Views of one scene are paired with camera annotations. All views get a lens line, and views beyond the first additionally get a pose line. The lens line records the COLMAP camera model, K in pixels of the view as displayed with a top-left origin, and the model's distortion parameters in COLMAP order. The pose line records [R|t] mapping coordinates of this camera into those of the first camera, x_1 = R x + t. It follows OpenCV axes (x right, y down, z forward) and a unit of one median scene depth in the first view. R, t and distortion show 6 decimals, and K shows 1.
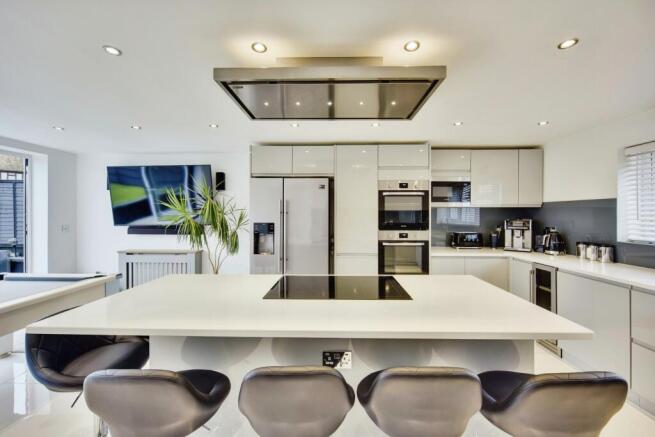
lens RADIAL K [[261.6, 0, 327.5], [0, 261.6, 218.5], [0, 0, 1]] dist [-0.001083, -0.000111]
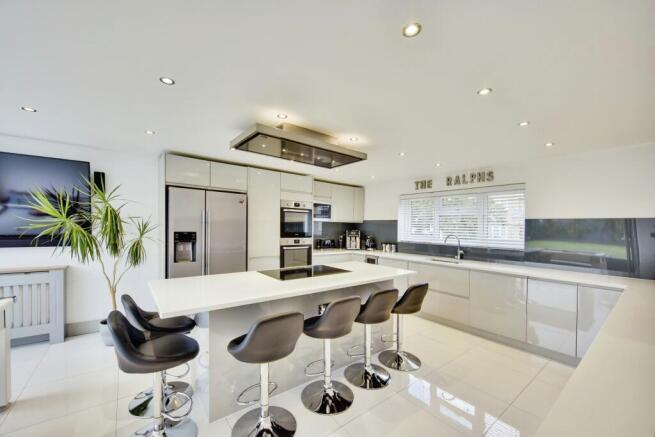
lens RADIAL K [[266.2, 0, 327.6], [0, 266.2, 228.1], [0, 0, 1]] dist [-0.000124, 0.000009]
pose [[0.760963, 0.012686, 0.648672, -0.486417], [-0.011069, 0.999917, -0.006569, 0.003194], [-0.648701, -0.002182, 0.761040, -0.160998]]
